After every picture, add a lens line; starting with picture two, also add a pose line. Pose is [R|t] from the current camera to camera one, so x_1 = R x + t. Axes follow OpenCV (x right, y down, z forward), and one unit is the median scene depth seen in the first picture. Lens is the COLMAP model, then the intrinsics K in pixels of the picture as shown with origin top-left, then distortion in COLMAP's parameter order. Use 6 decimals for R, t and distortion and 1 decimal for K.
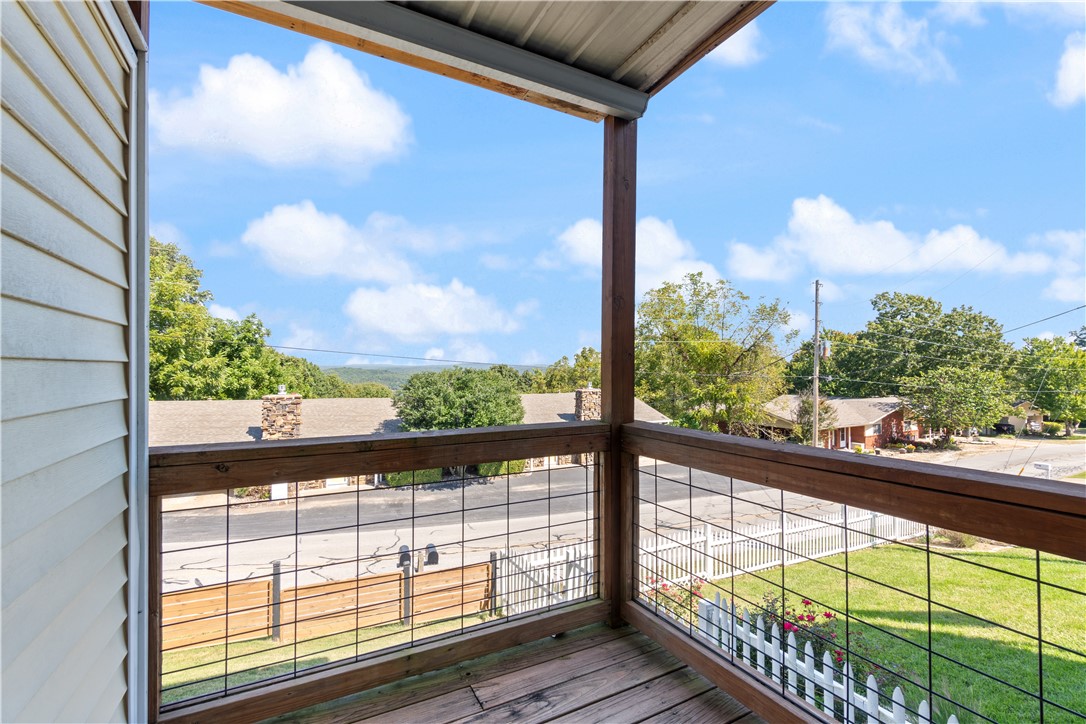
lens RADIAL K [[472.2, 0, 548.1], [0, 472.2, 366.7], [0, 0, 1]] dist [-0.003275, 0.000573]
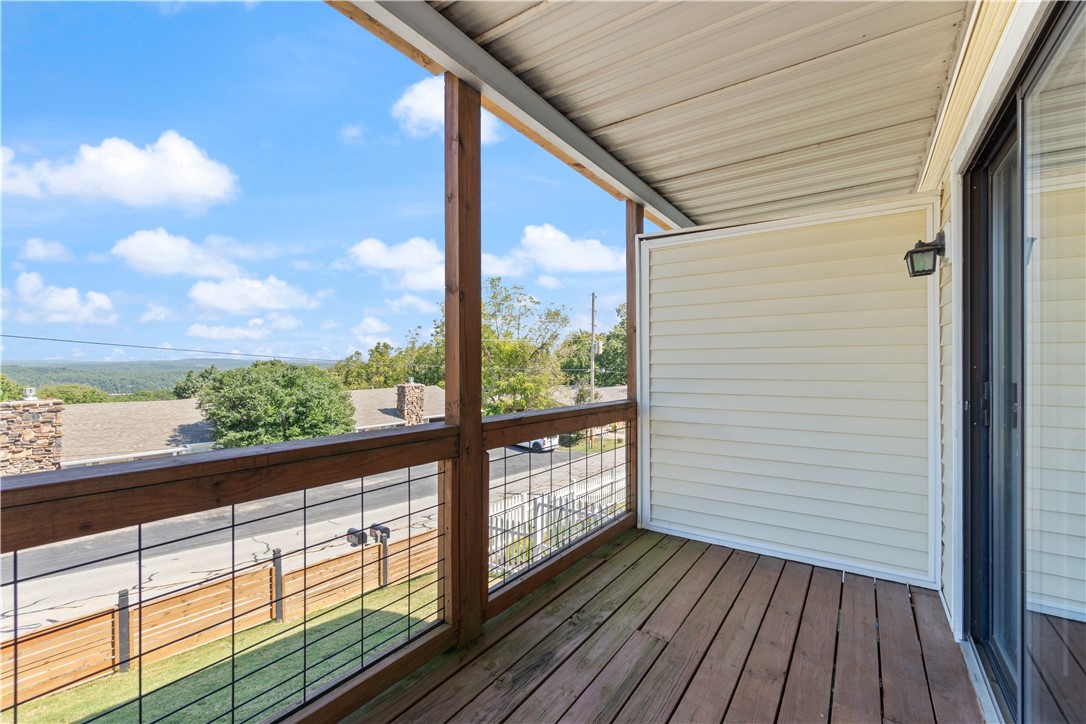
lens RADIAL K [[472.2, 0, 543.6], [0, 472.2, 367.5], [0, 0, 1]] dist [-0.003275, 0.000573]
pose [[0.885298, -0.008745, 0.464942, -0.141375], [0.002905, 0.999908, 0.013277, -0.001521], [-0.465015, -0.010404, 0.885242, -0.055776]]
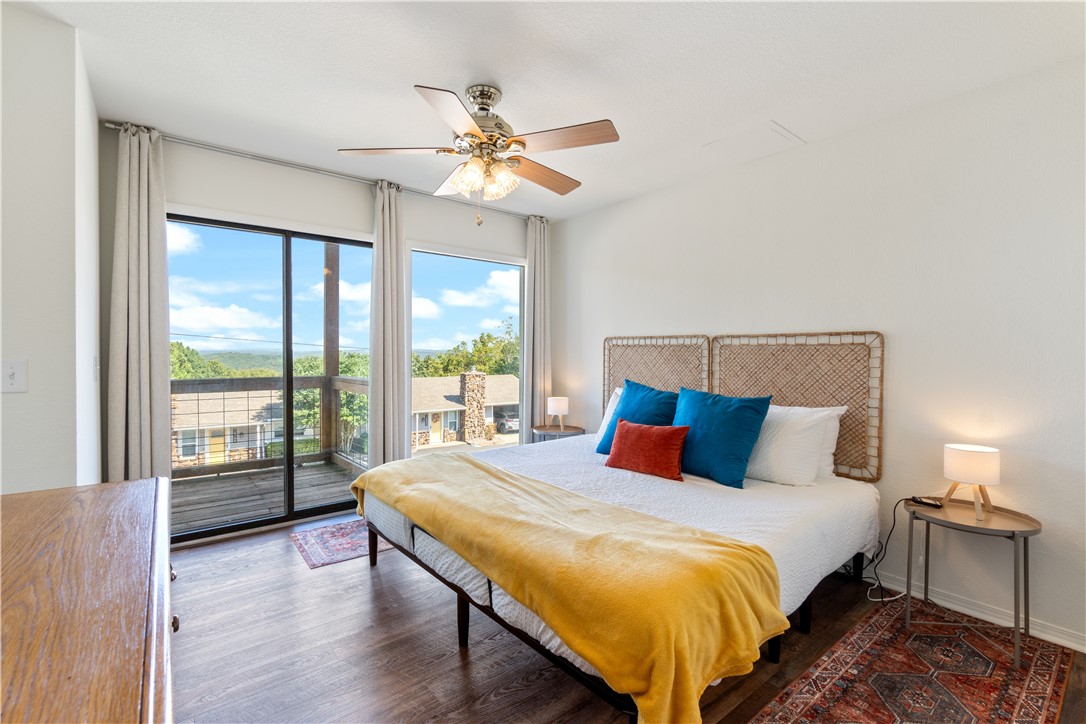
lens RADIAL K [[472.2, 0, 543.7], [0, 472.2, 357.0], [0, 0, 1]] dist [-0.003275, 0.000573]
pose [[0.986068, -0.001740, 0.166335, 0.069125], [0.000011, 0.999946, 0.010395, 0.000913], [-0.166344, -0.010248, 0.986015, -0.104957]]
